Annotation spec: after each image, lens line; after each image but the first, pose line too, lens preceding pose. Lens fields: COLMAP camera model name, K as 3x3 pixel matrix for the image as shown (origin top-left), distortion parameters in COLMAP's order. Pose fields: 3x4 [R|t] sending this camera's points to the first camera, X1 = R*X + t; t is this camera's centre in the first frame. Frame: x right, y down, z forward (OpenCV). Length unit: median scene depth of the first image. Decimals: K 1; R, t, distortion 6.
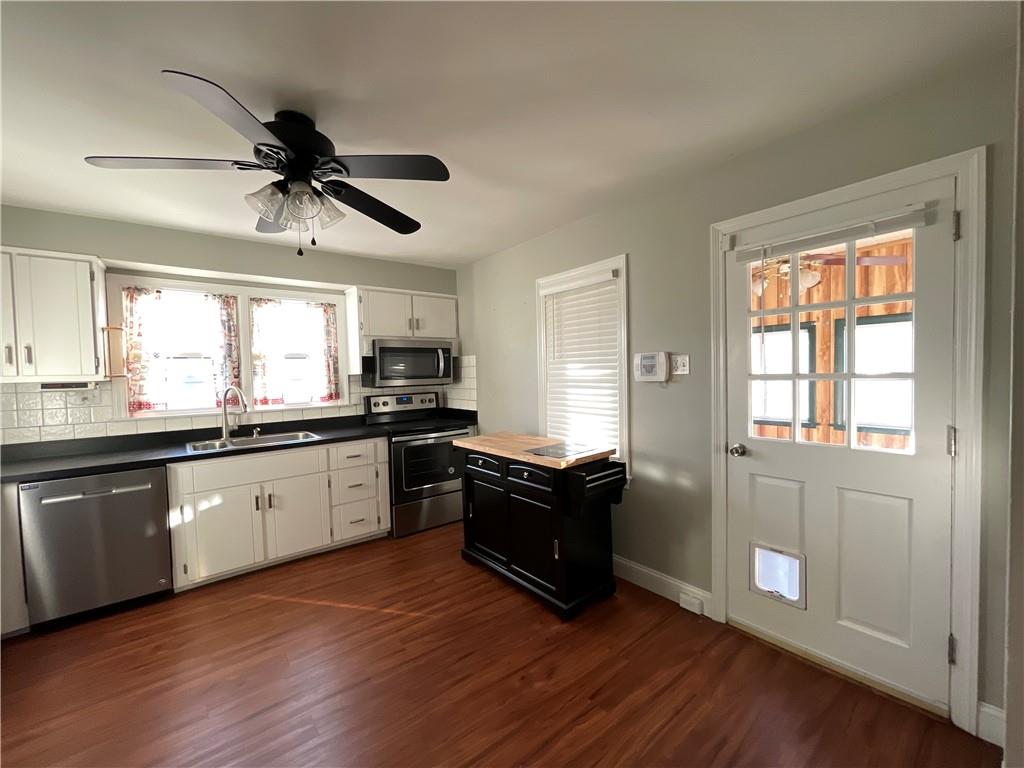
lens RADIAL K [[417.9, 0, 513.8], [0, 417.9, 382.8], [0, 0, 1]] dist [-0.004251, 0.001093]
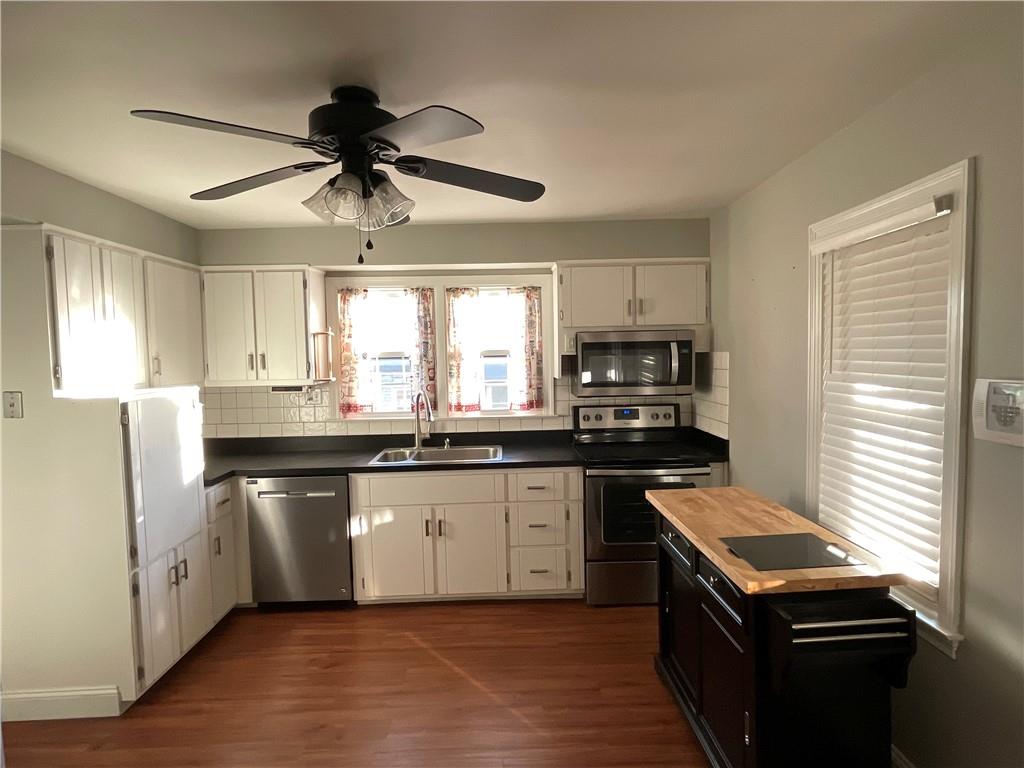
lens RADIAL K [[559.7, 0, 512.5], [0, 559.7, 382.1], [0, 0, 1]] dist [0.008198, -0.006784]
pose [[0.791114, 0.041115, -0.610285, 0.223851], [-0.015996, 0.998788, 0.046553, -0.072737], [0.611459, -0.027066, 0.790813, 0.173782]]
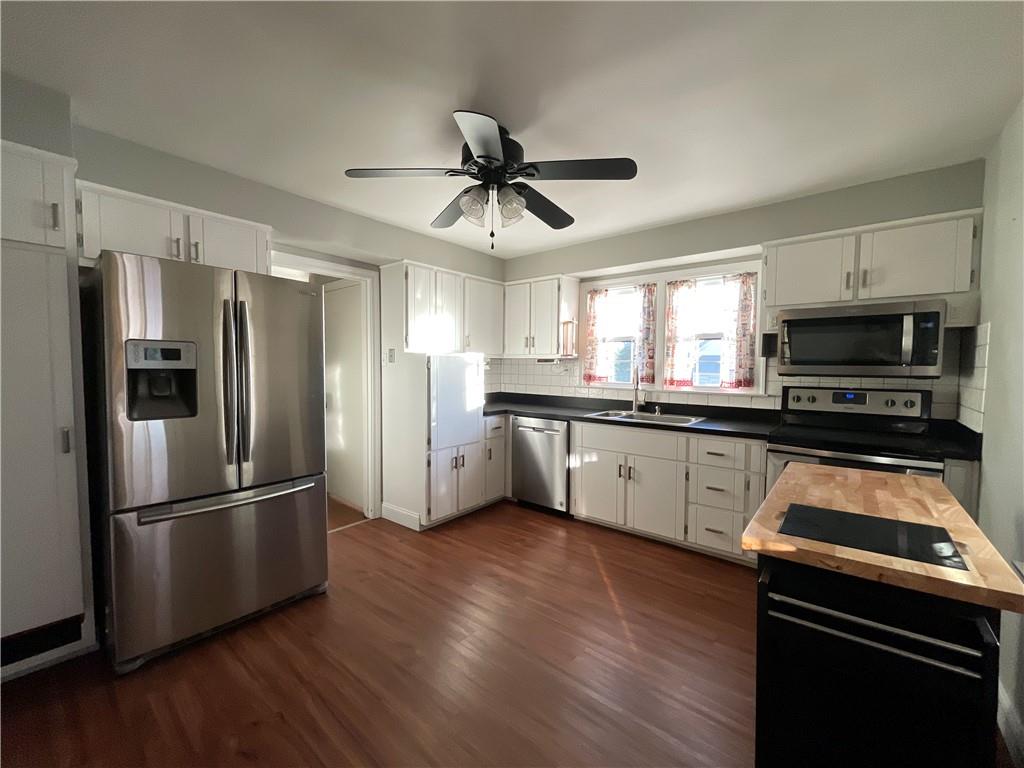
lens RADIAL K [[417.9, 0, 513.4], [0, 417.9, 384.7], [0, 0, 1]] dist [-0.004251, 0.001093]
pose [[0.200448, 0.072764, -0.976999, 0.375260], [-0.039154, 0.997036, 0.066223, -0.002291], [0.978922, 0.024979, 0.202703, 0.466702]]
